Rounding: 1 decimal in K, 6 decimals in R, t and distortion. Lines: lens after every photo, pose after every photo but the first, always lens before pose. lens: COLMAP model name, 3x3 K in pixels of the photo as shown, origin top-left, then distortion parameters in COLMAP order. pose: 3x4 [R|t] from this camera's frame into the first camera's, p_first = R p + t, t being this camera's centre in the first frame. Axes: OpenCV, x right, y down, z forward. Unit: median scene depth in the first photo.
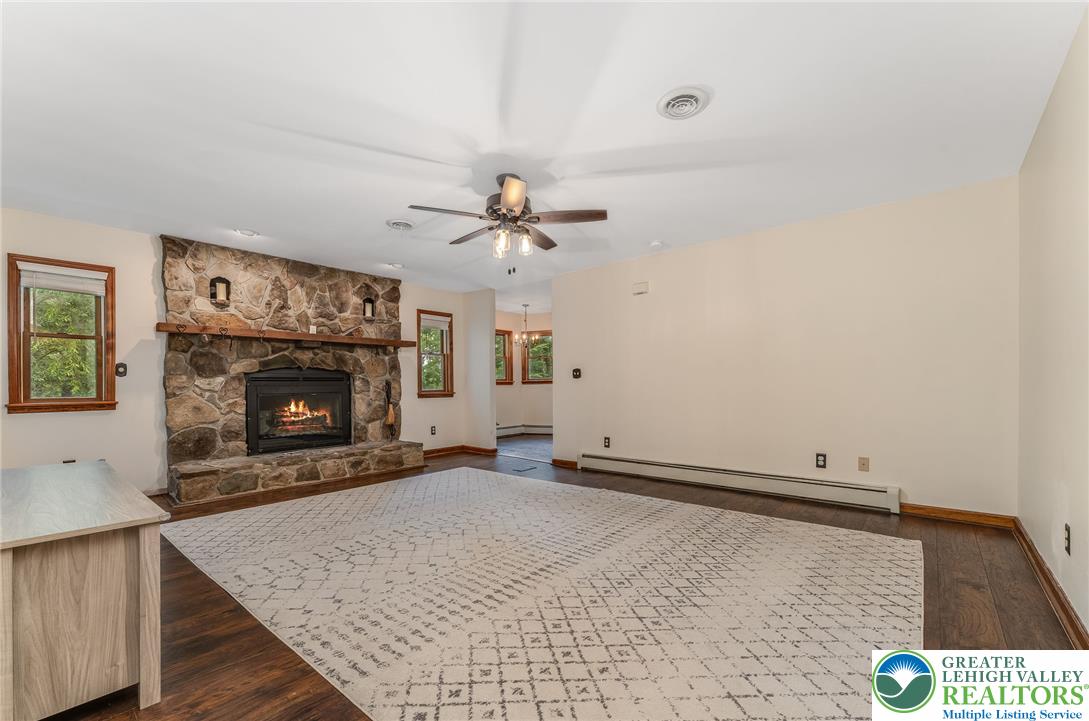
lens RADIAL K [[443.6, 0, 535.8], [0, 443.6, 386.2], [0, 0, 1]] dist [-0.001772, 0.000199]
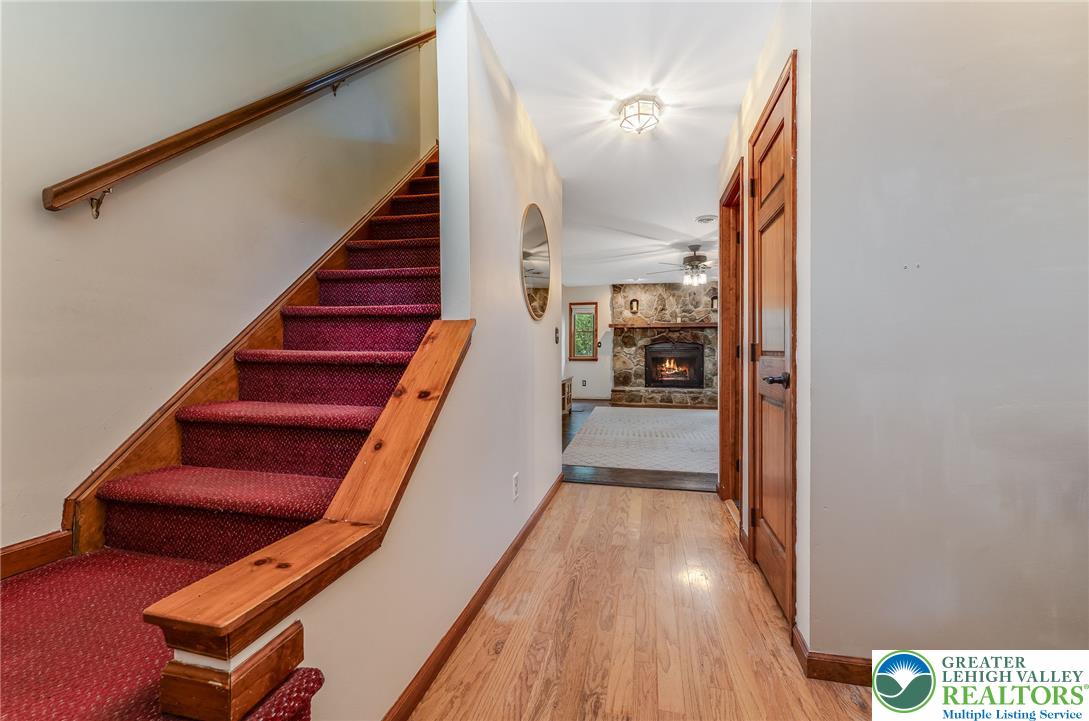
lens RADIAL K [[443.6, 0, 548.0], [0, 443.6, 354.7], [0, 0, 1]] dist [-0.001772, 0.000199]
pose [[0.483691, 0.017763, -0.875058, 0.897014], [-0.007405, 0.999841, 0.016203, -0.017233], [0.875207, -0.001358, 0.483746, -0.347116]]
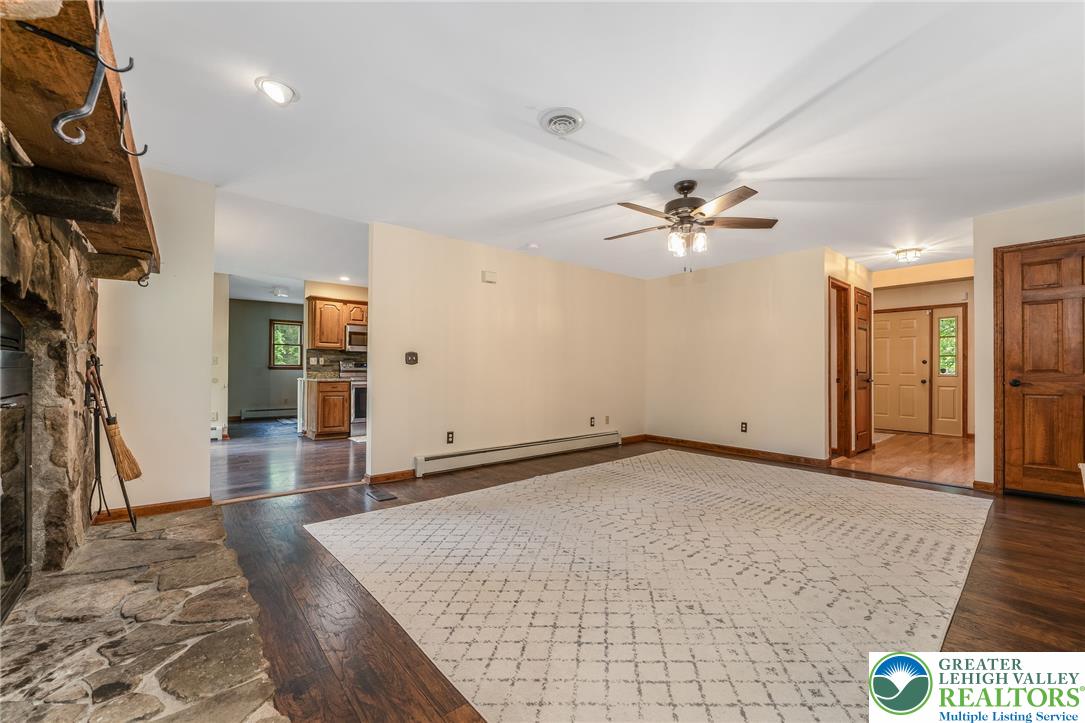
lens RADIAL K [[444.2, 0, 541.6], [0, 444.2, 363.3], [0, 0, 1]] dist [0.000410, -0.000686]
pose [[0.152953, 0.027012, 0.987864, -0.794468], [0.000303, 0.999625, -0.027380, 0.003316], [-0.988233, 0.004487, 0.152887, 0.787065]]
